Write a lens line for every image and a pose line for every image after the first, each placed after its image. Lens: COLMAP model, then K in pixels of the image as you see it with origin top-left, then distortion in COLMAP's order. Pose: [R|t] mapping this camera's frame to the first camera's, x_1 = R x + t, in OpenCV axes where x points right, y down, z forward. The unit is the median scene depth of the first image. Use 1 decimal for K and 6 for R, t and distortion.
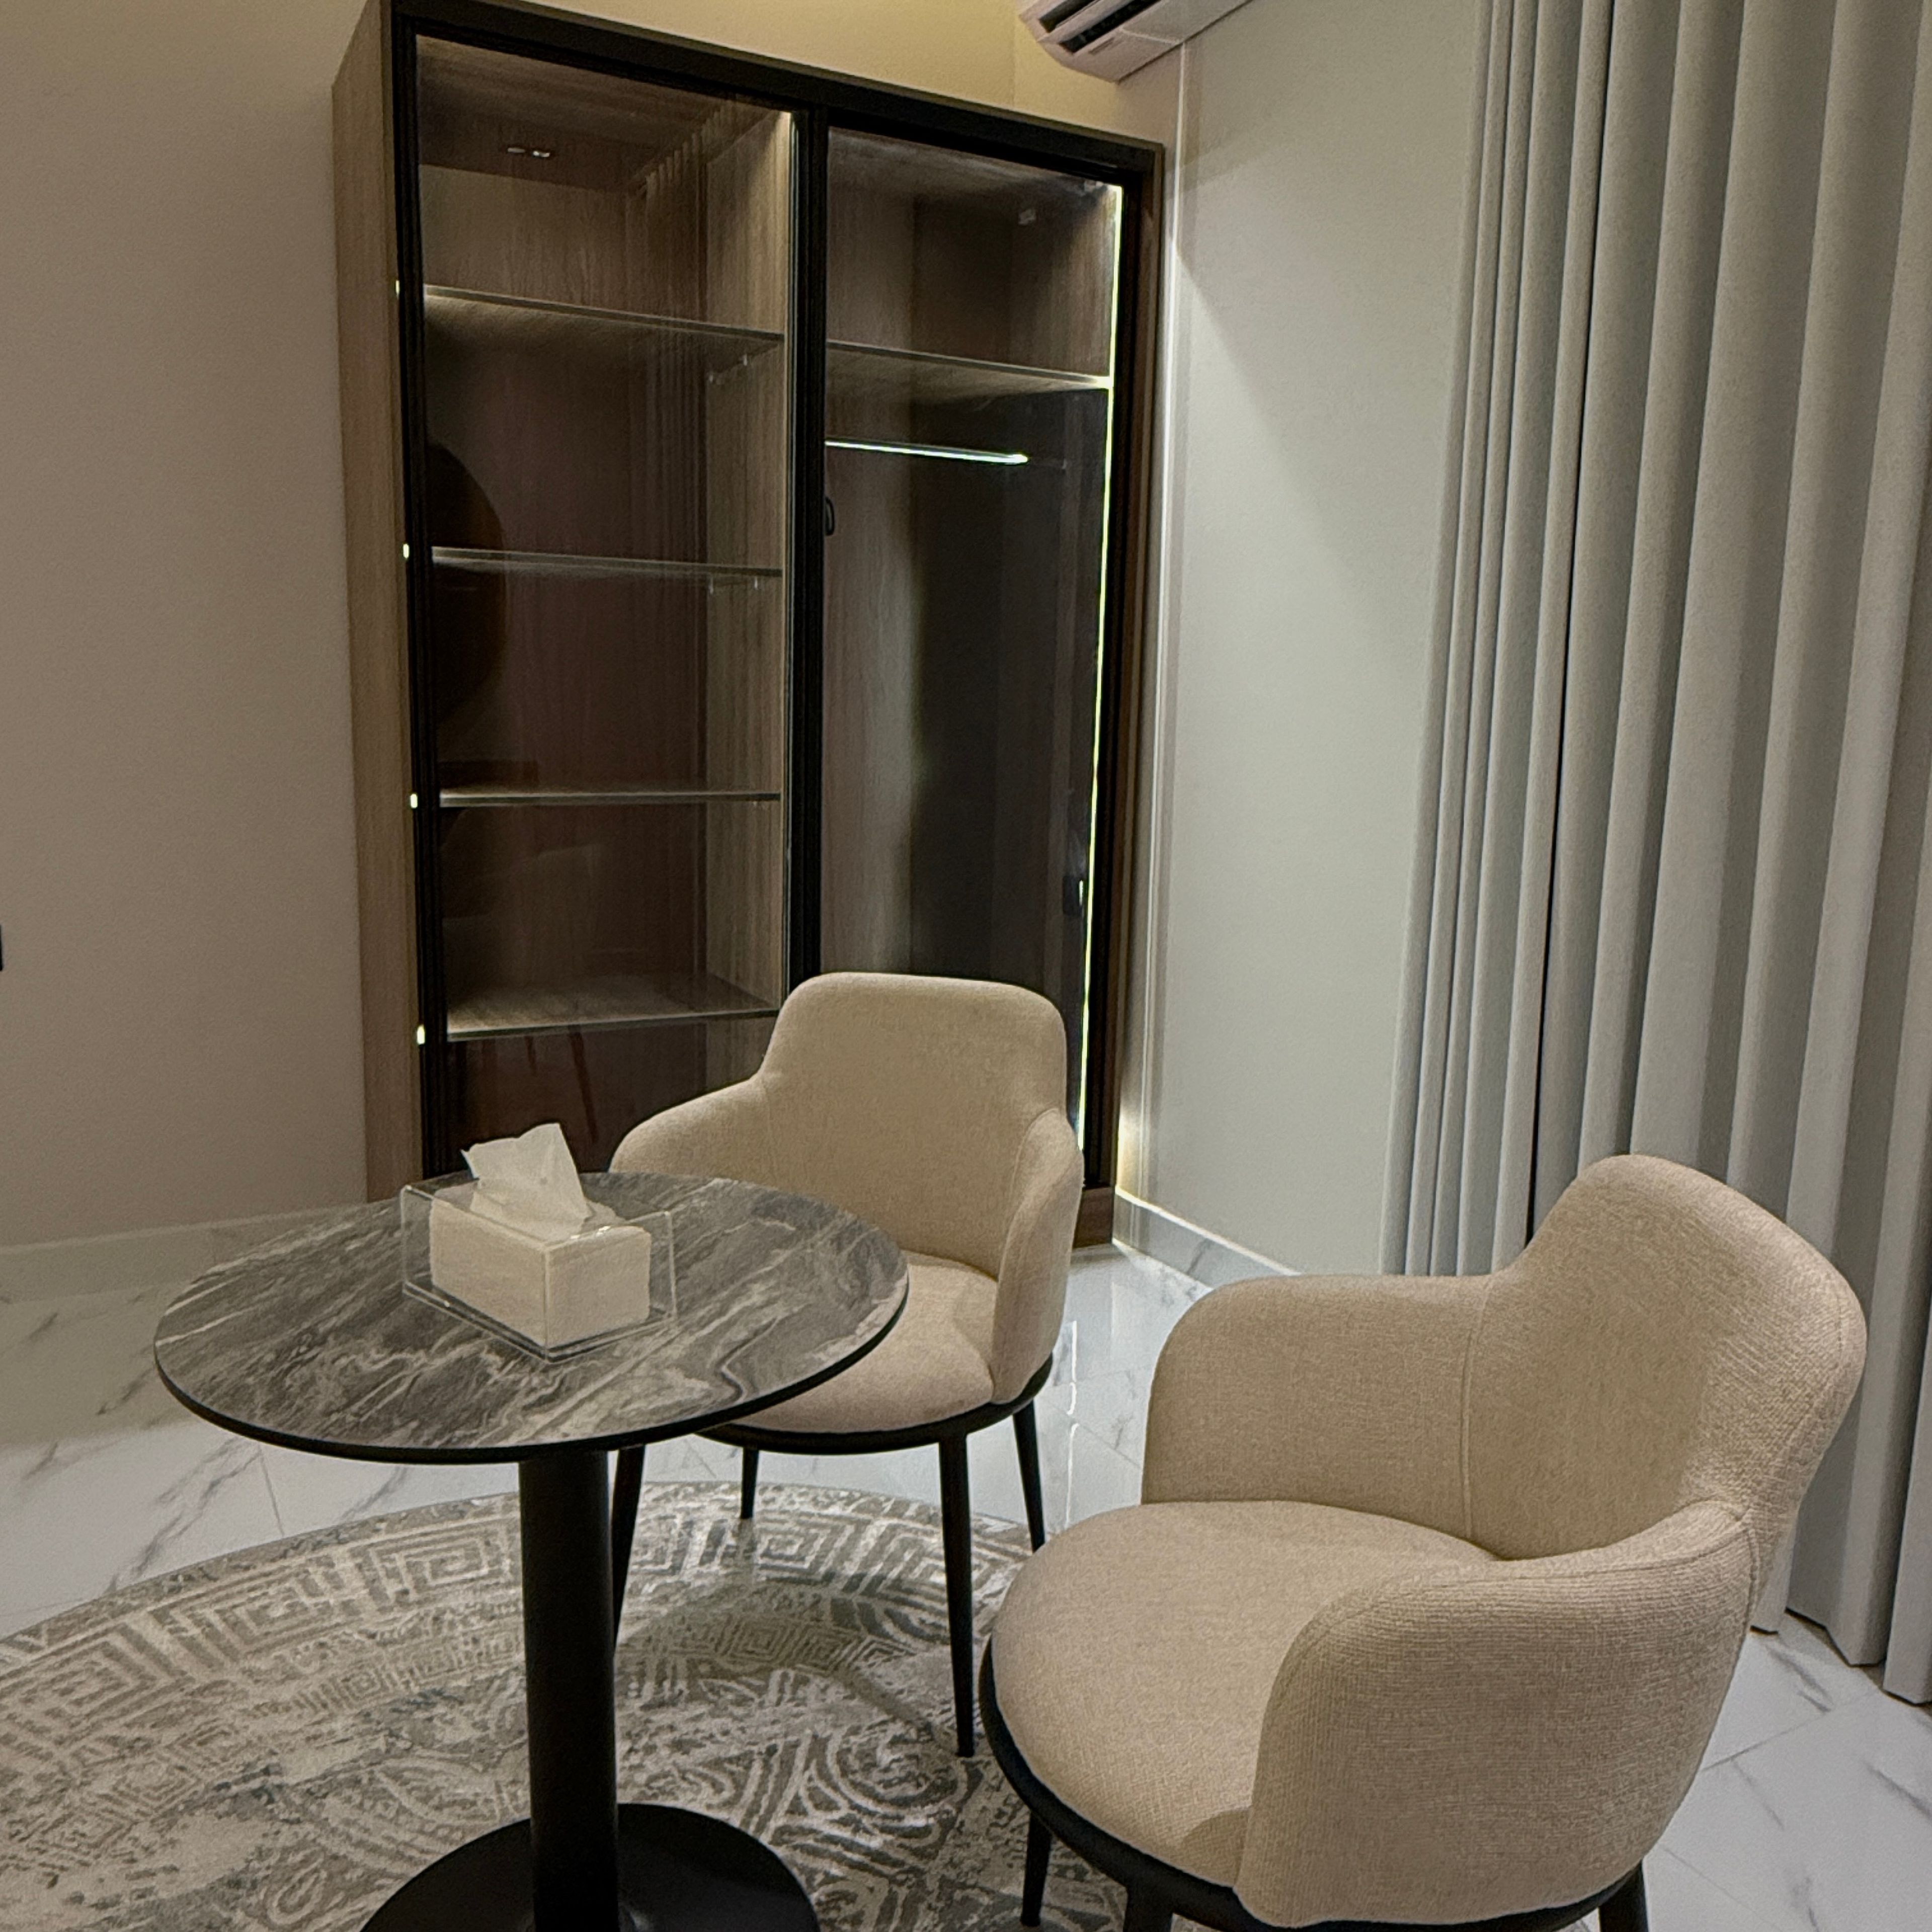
lens RADIAL K [[1671.8, 0, 966.0], [0, 1671.8, 966.0], [0, 0, 1]] dist [-0.000688, -0.001260]
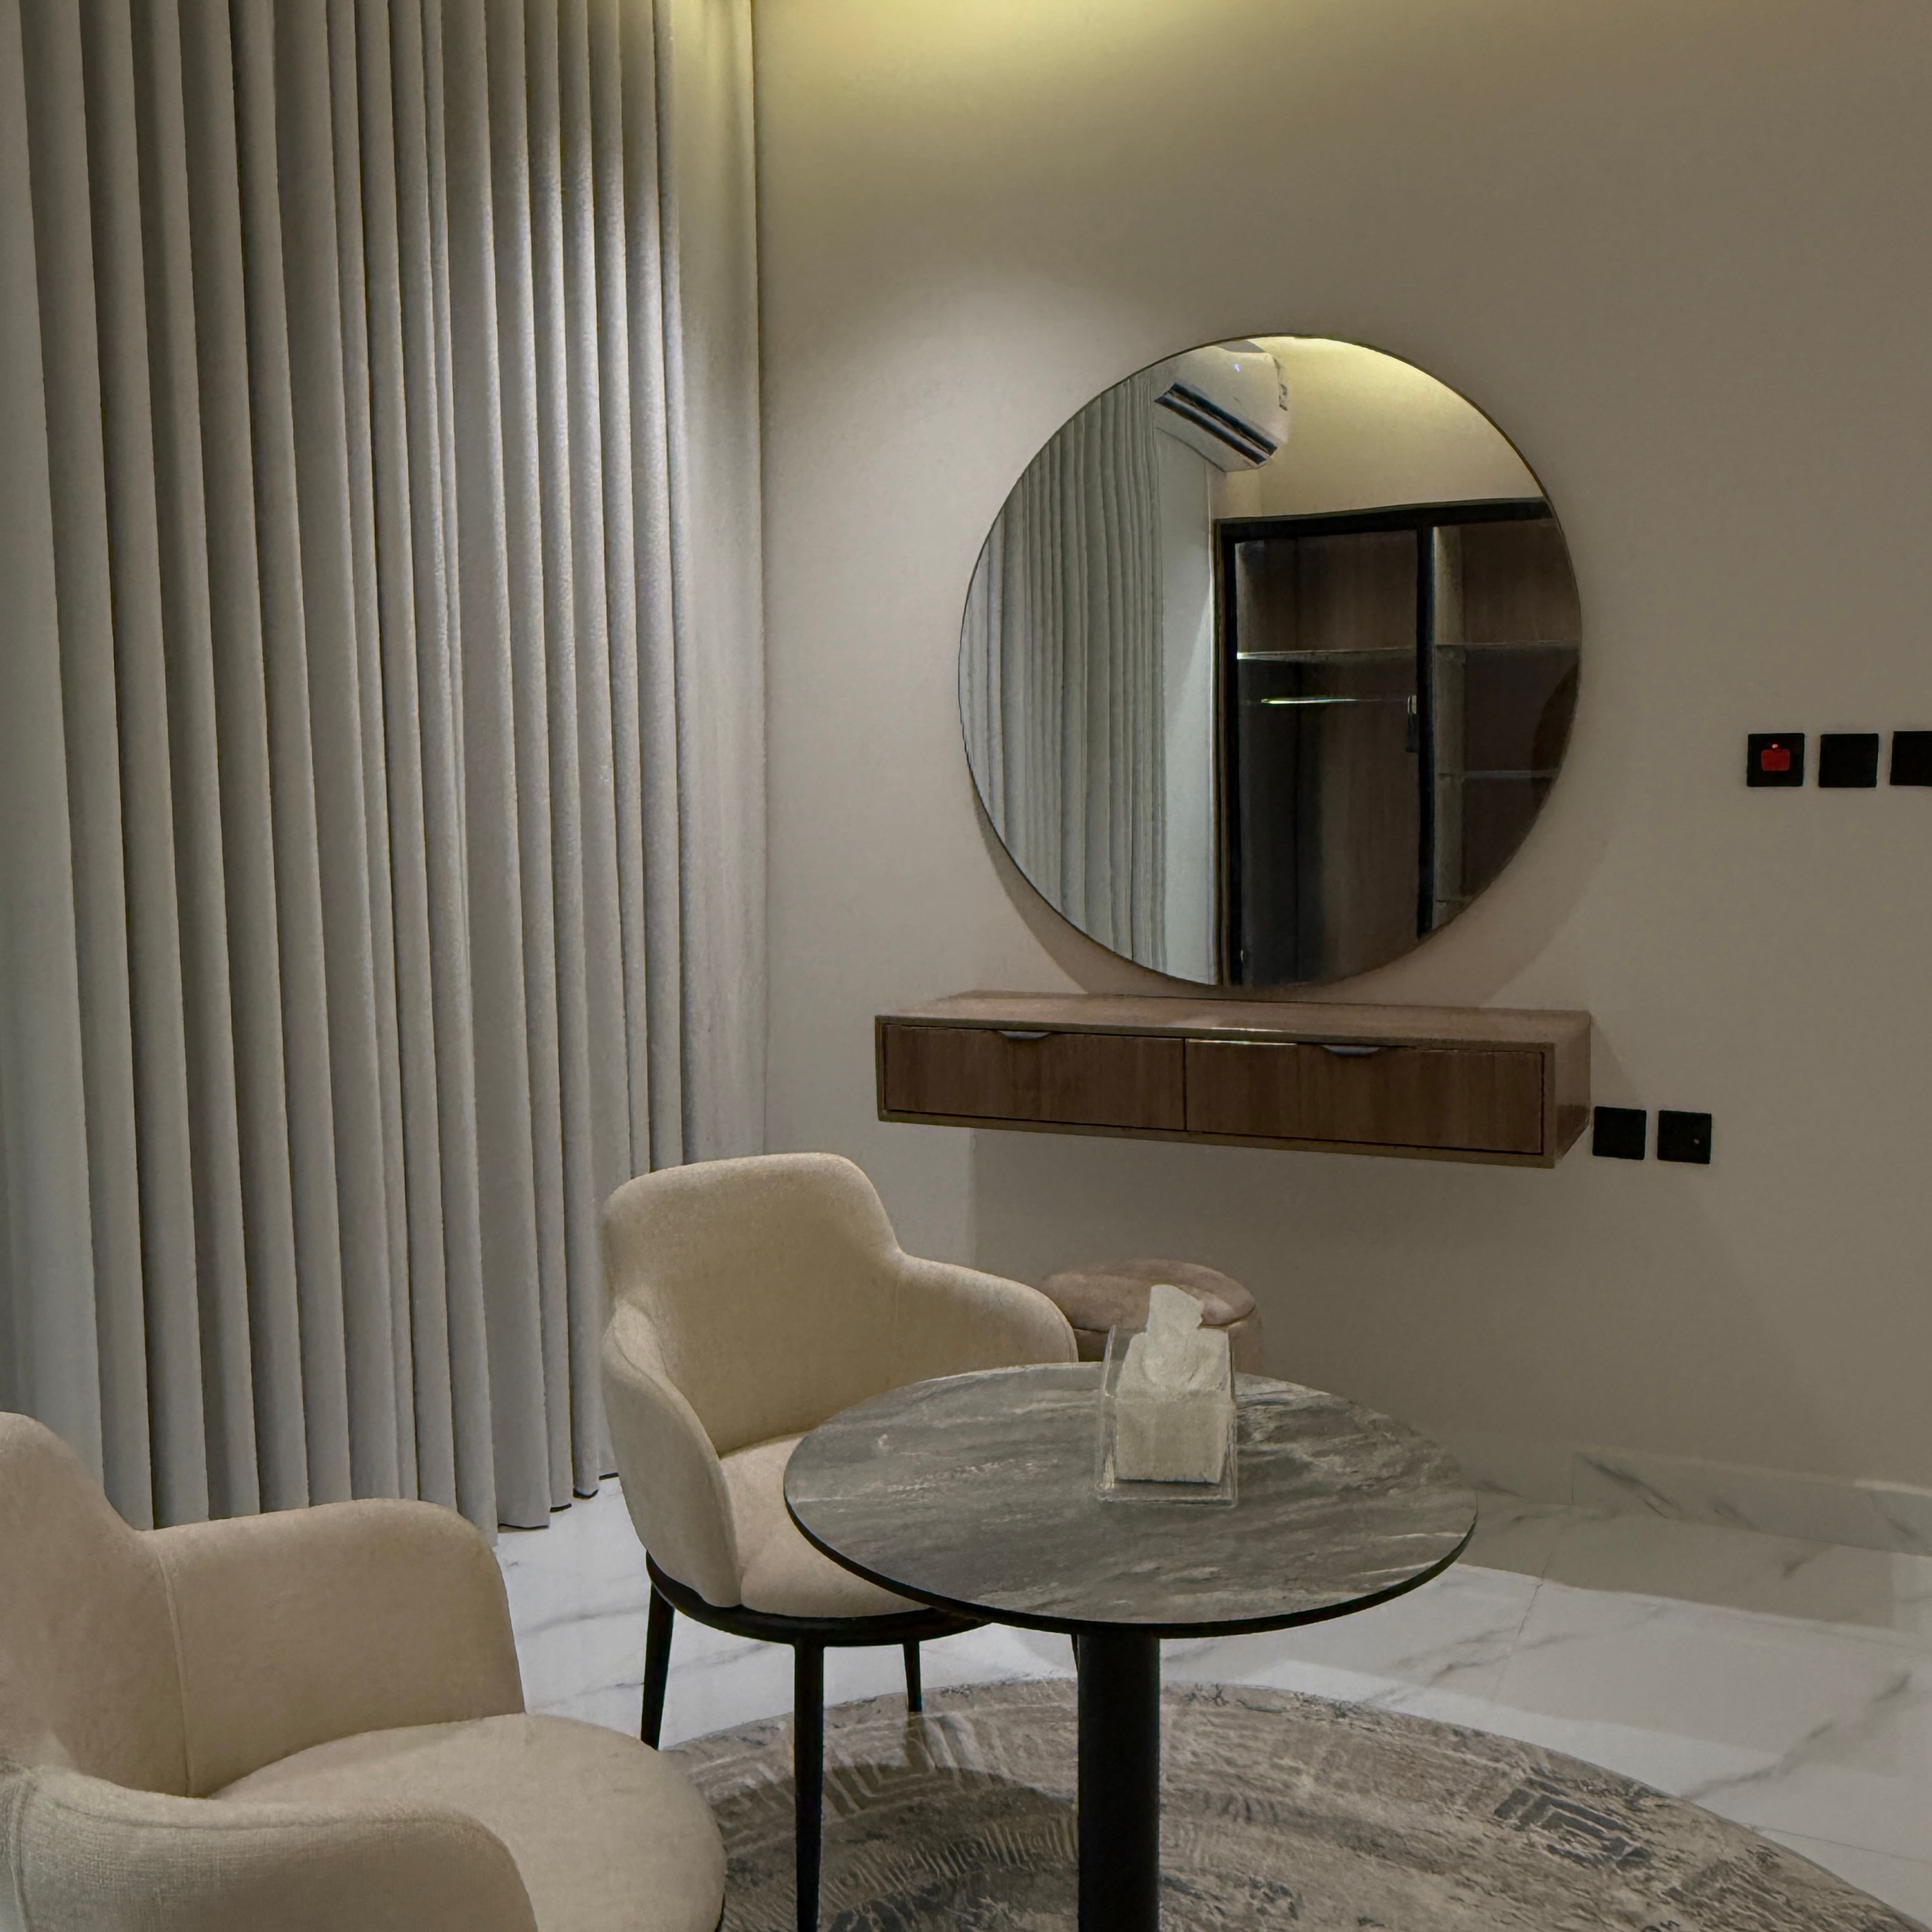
lens RADIAL K [[1860.0, 0, 966.0], [0, 1860.0, 966.0], [0, 0, 1]] dist [0.001247, 0.000934]
pose [[-0.589896, -0.089869, 0.802463, -1.194106], [0.124908, 0.971670, 0.200639, -0.401752], [-0.797760, 0.218590, -0.561958, 1.803036]]
